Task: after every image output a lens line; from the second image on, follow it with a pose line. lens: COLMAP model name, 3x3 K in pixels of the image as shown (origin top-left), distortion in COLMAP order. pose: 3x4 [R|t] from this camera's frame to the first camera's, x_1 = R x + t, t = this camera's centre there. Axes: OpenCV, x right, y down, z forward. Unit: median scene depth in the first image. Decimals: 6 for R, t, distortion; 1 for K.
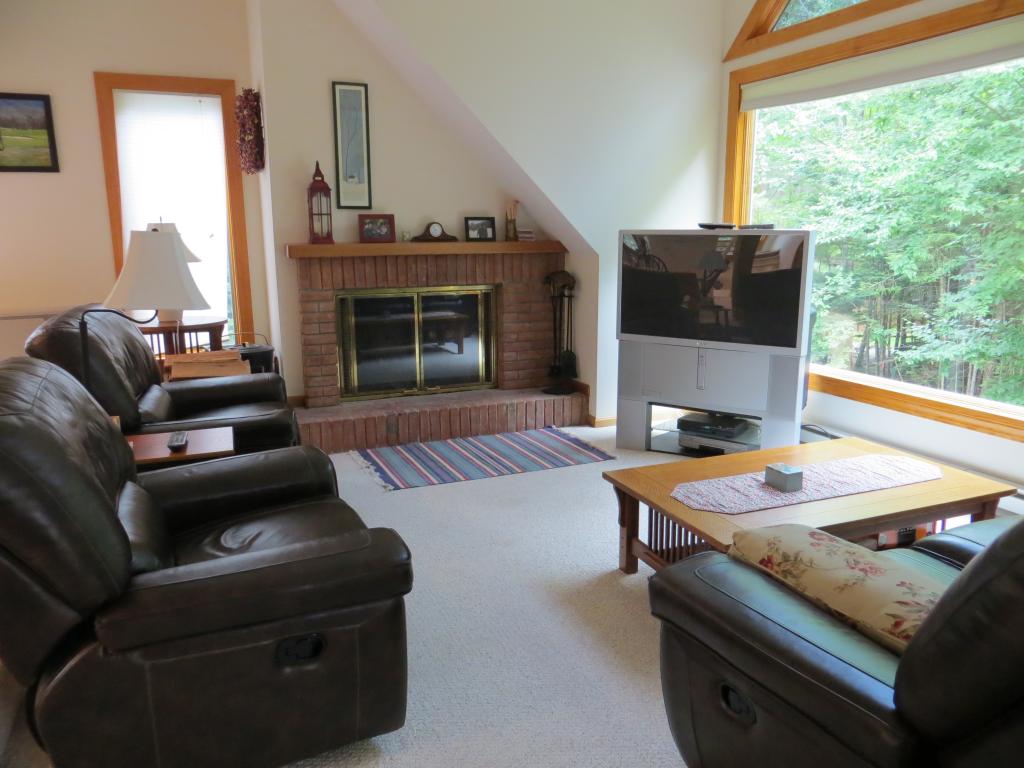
lens RADIAL K [[770.3, 0, 516.3], [0, 770.3, 391.2], [0, 0, 1]] dist [-0.013499, -0.001969]
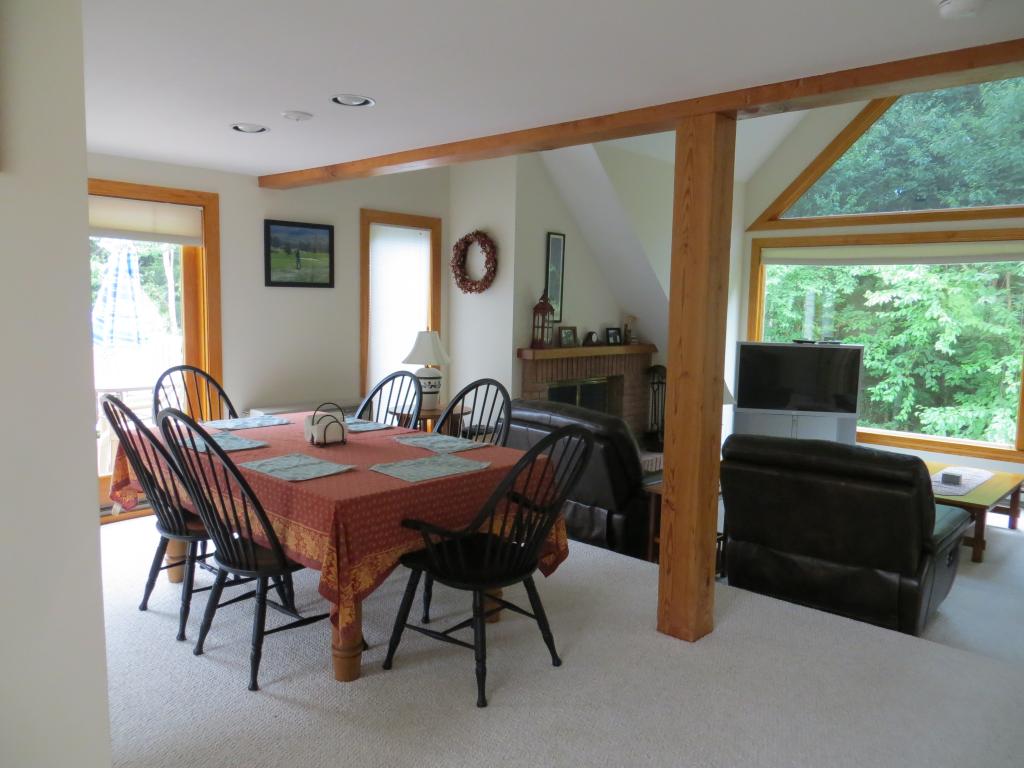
lens RADIAL K [[773.4, 0, 518.0], [0, 773.4, 387.4], [0, 0, 1]] dist [-0.010123, 0.001669]
pose [[0.905545, -0.019776, 0.423790, -0.824419], [0.060180, 0.994800, -0.082169, -0.014525], [-0.419961, 0.099911, 0.902026, -0.186987]]
